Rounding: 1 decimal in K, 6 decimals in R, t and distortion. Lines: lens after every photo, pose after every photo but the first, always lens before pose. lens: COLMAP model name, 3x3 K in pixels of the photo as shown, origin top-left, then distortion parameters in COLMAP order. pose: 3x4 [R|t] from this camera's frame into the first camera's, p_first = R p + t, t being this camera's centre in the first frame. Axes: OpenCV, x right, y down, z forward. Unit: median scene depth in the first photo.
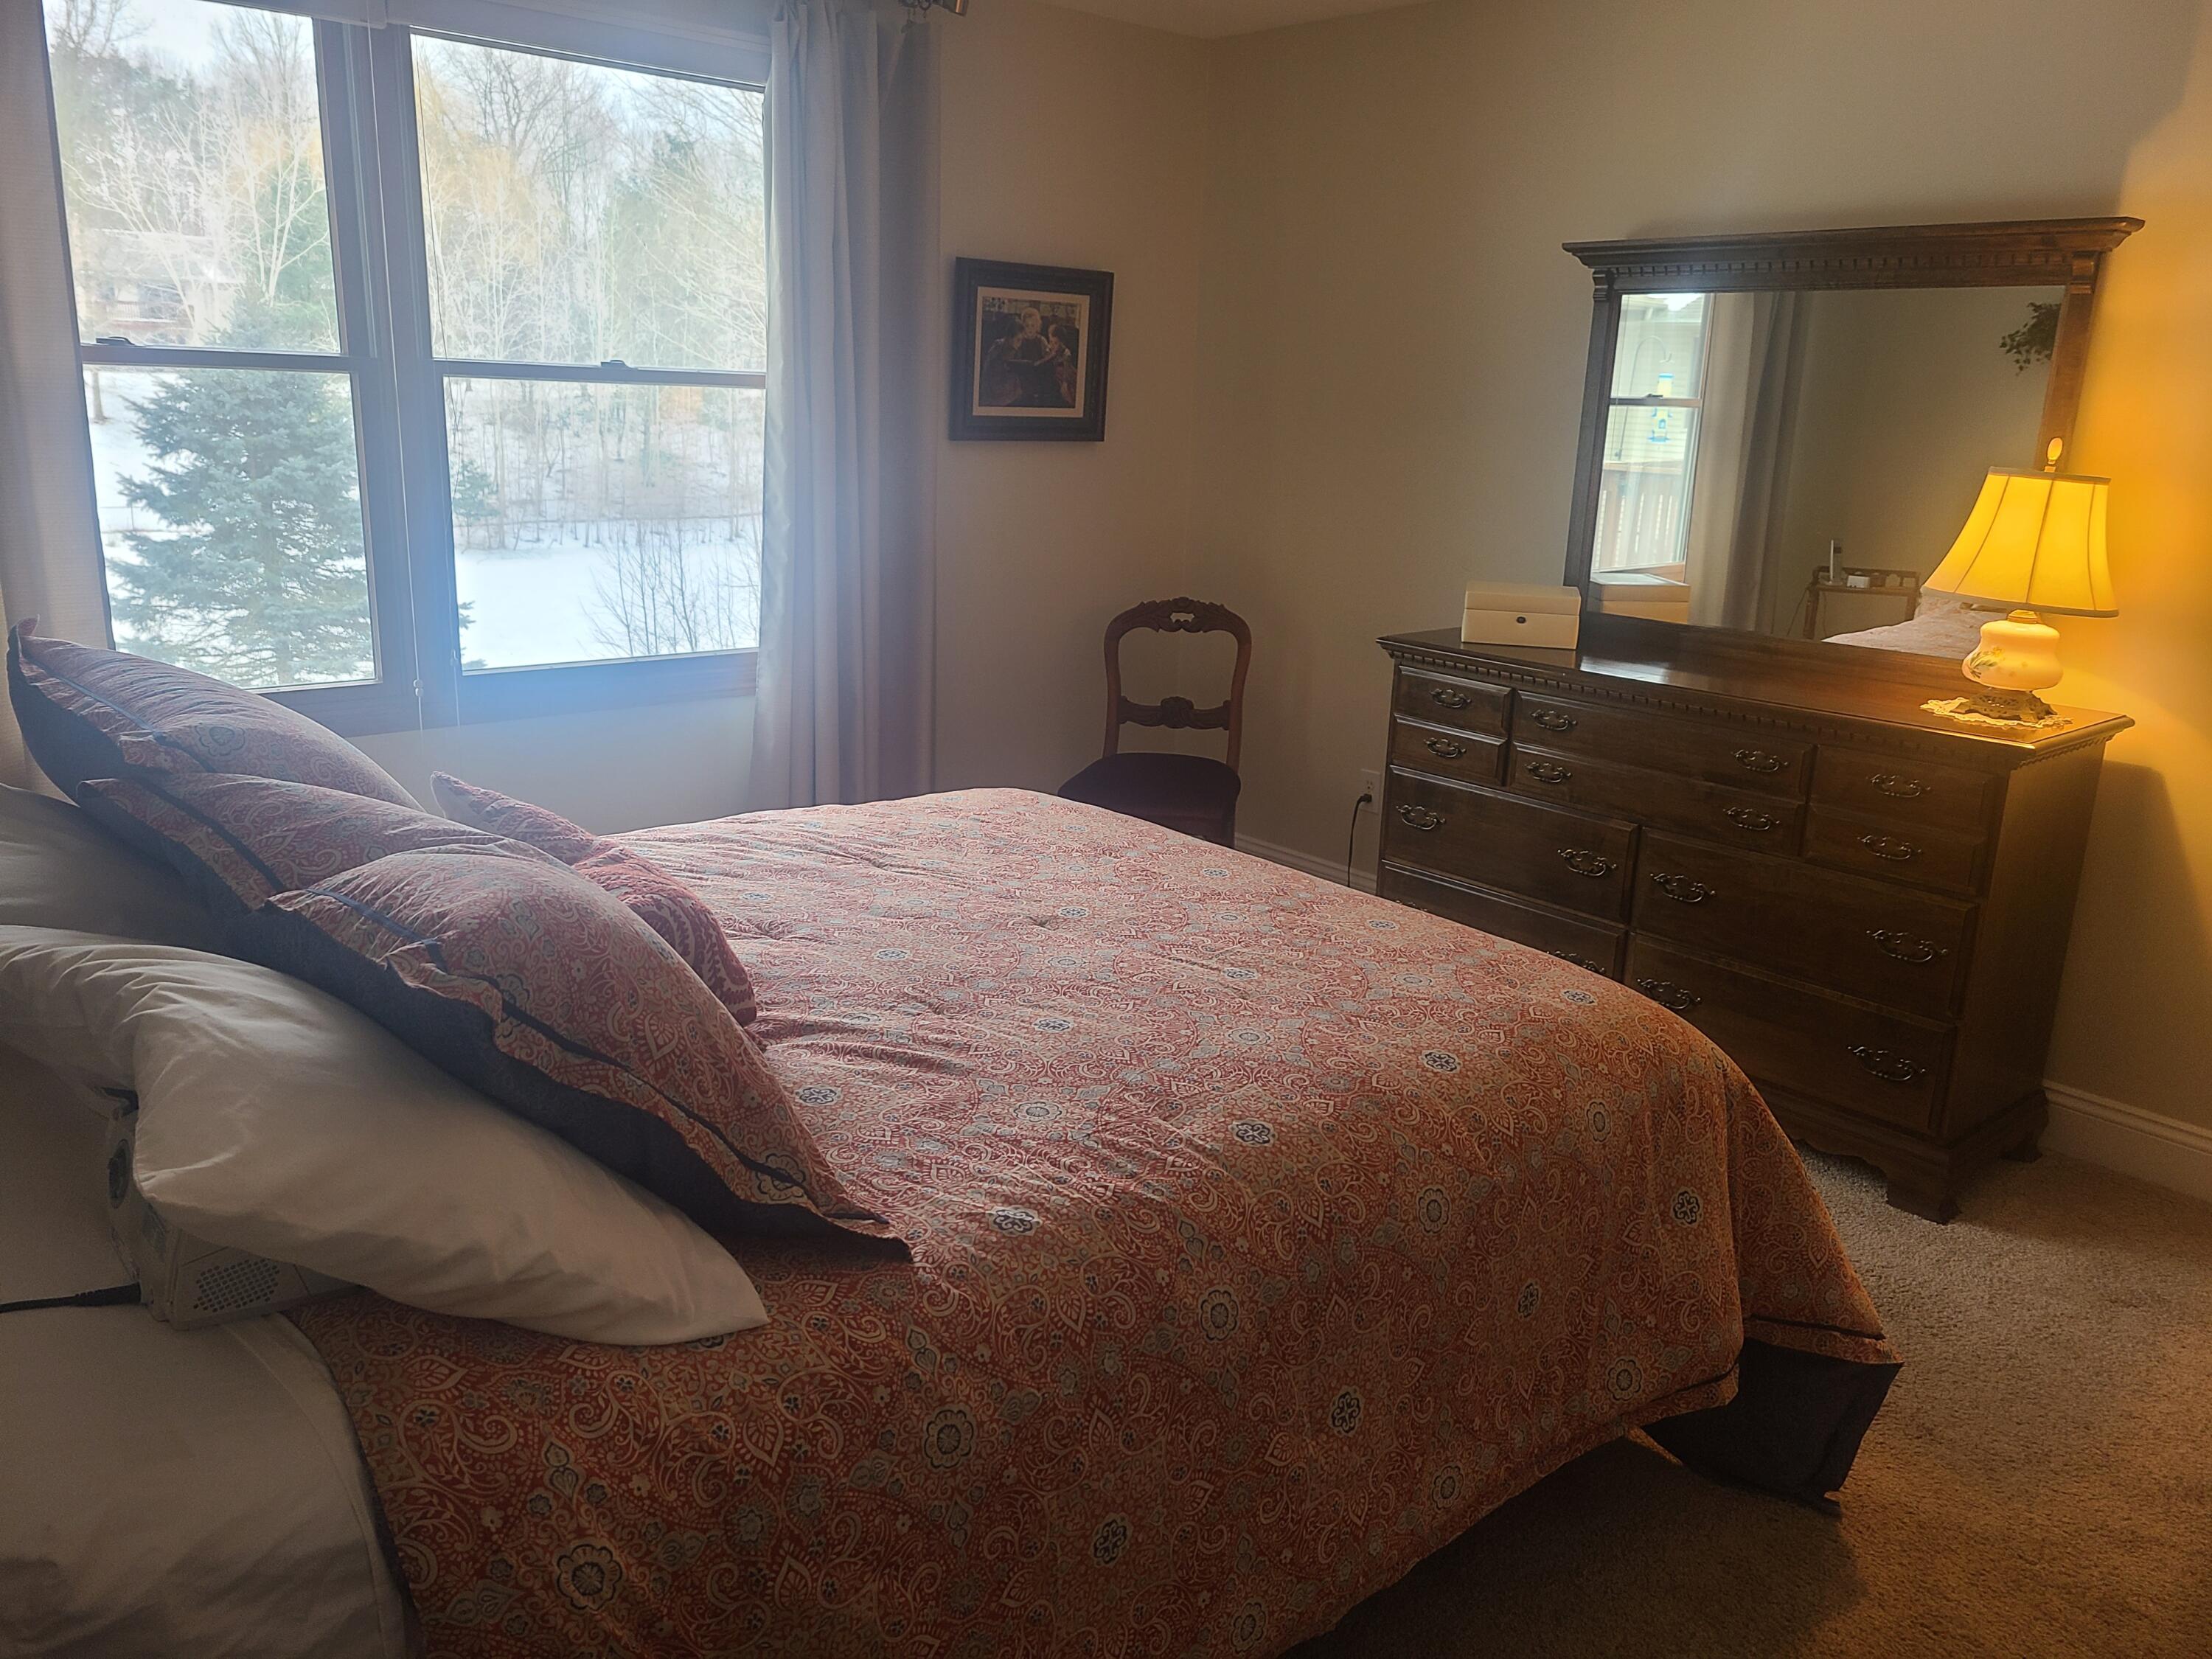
lens RADIAL K [[1656.5, 0, 1099.1], [0, 1656.5, 804.4], [0, 0, 1]] dist [0.068565, -0.056505]
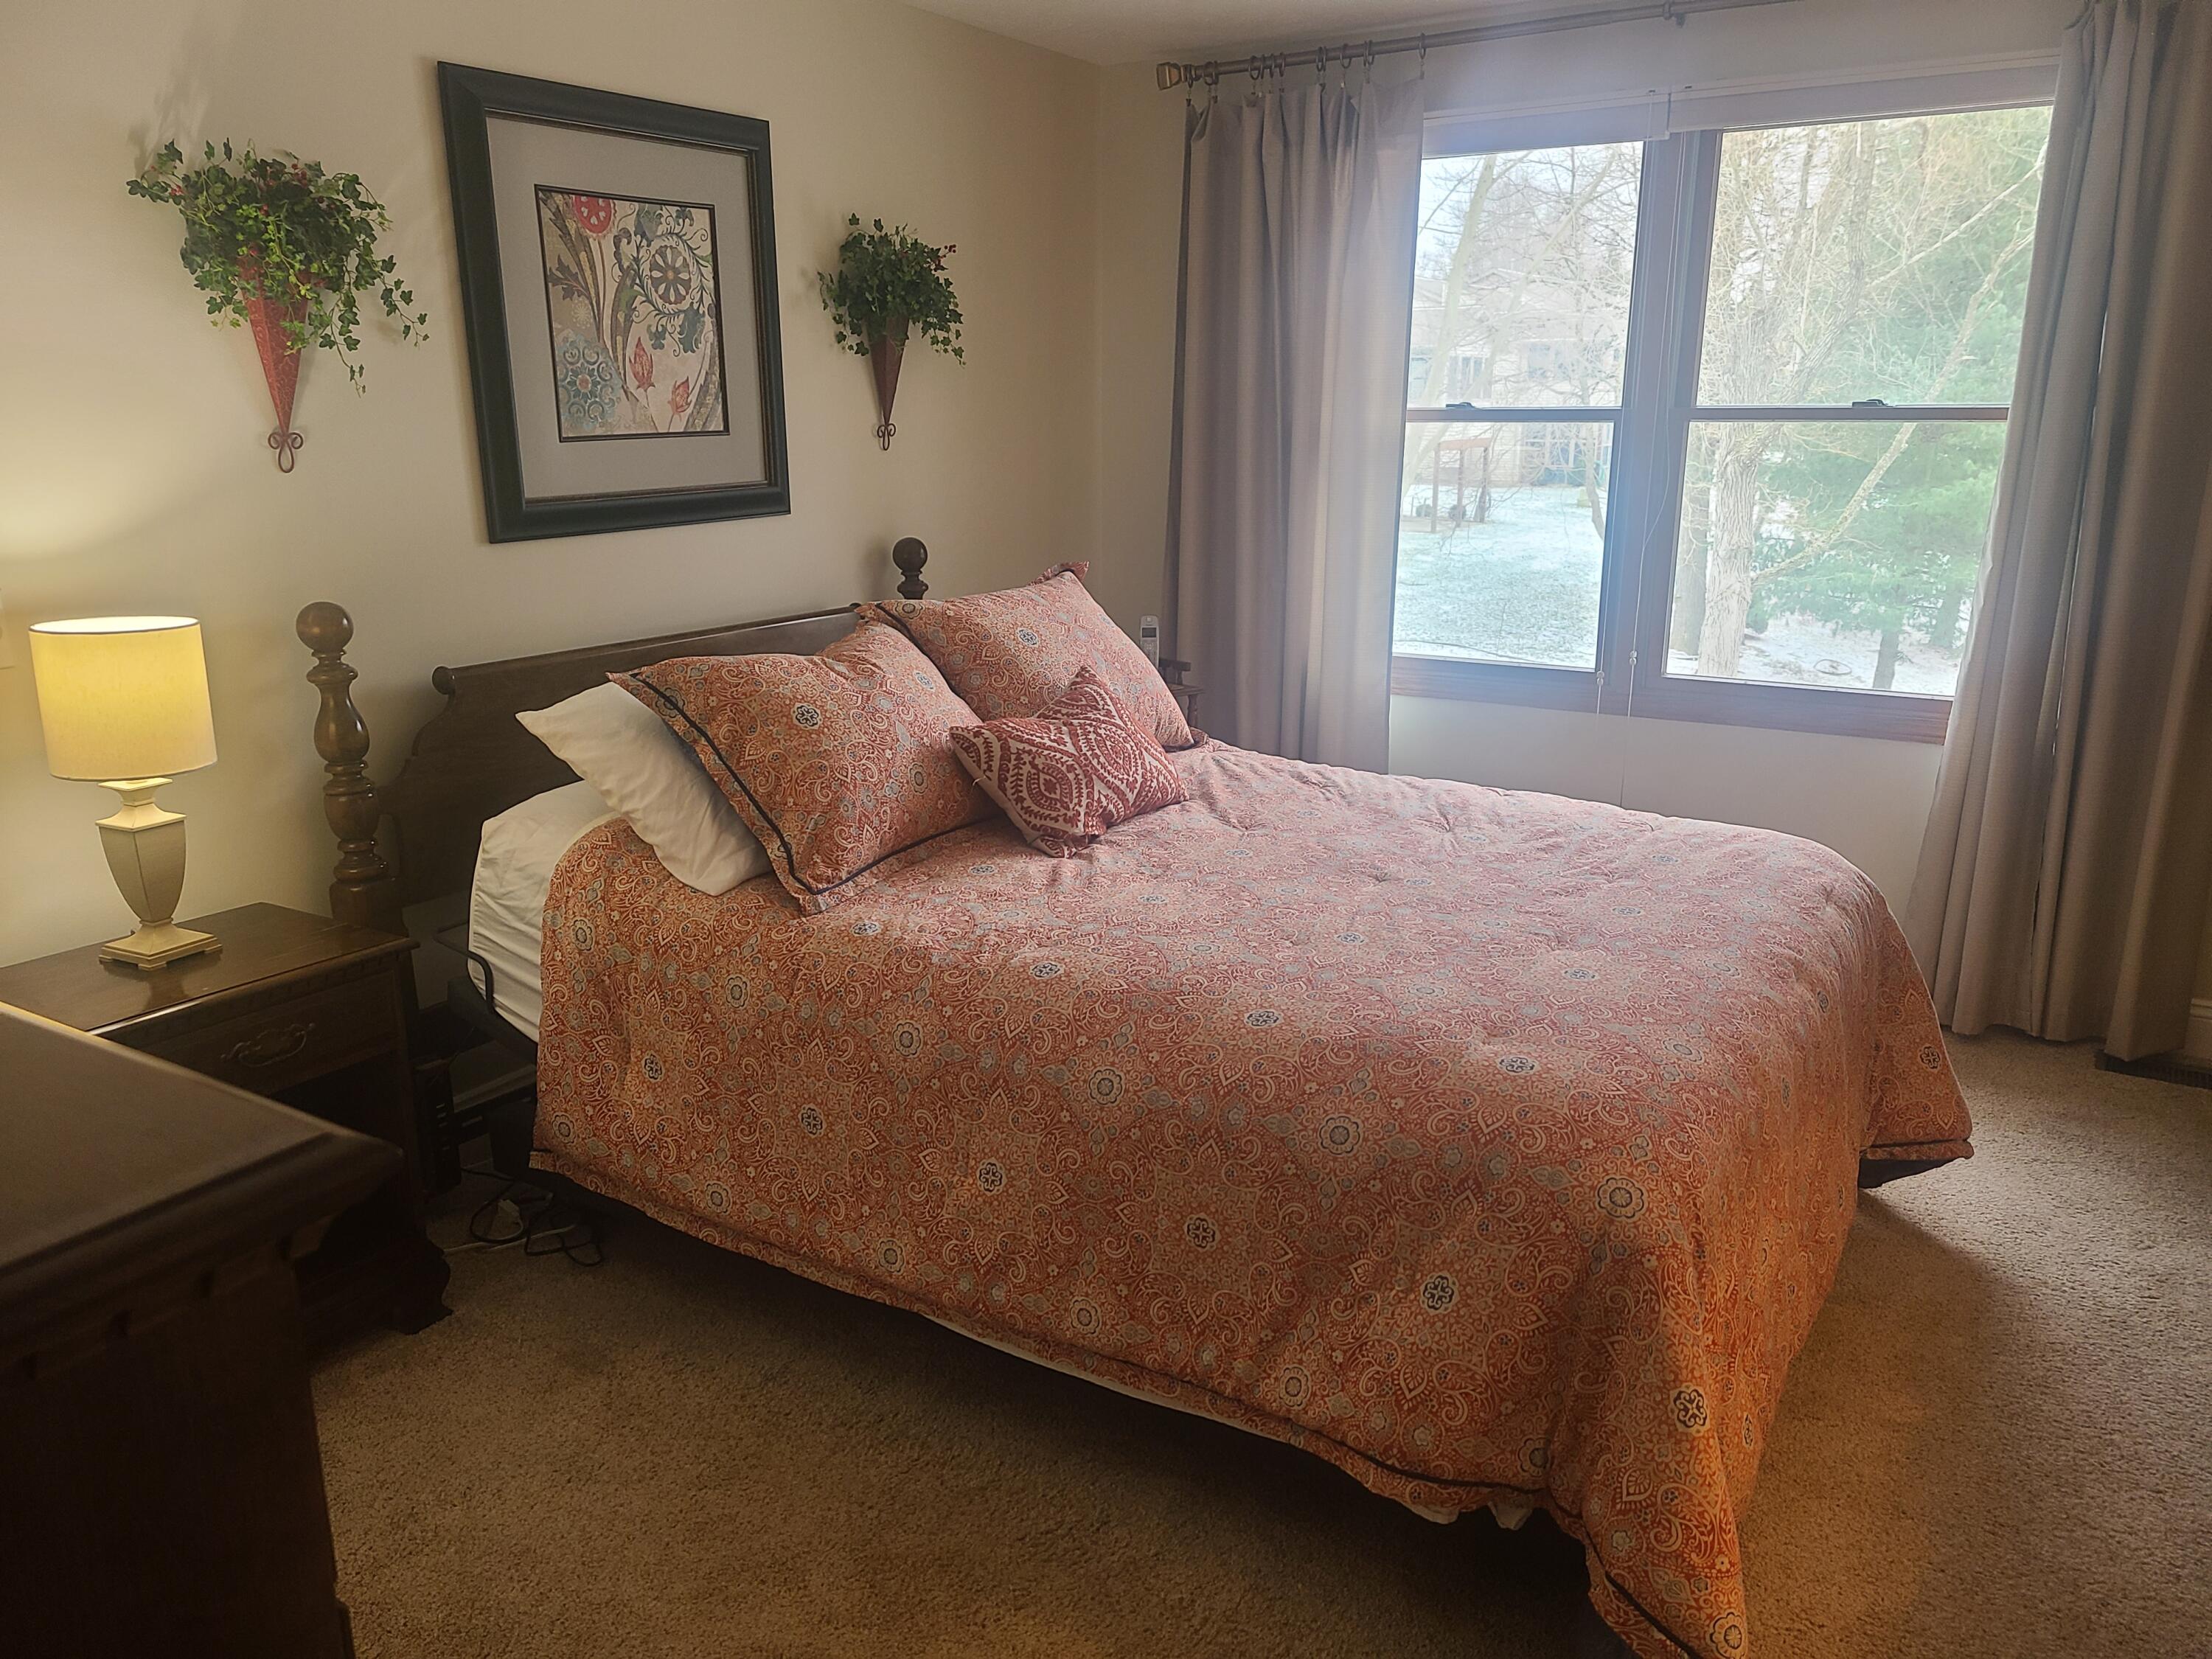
lens RADIAL K [[1656.5, 0, 1099.1], [0, 1656.5, 804.4], [0, 0, 1]] dist [0.068565, -0.056505]
pose [[0.298337, 0.194004, -0.934536, 0.910481], [-0.225244, 0.965780, 0.128584, -0.077359], [0.927502, 0.172137, 0.331826, 0.394335]]
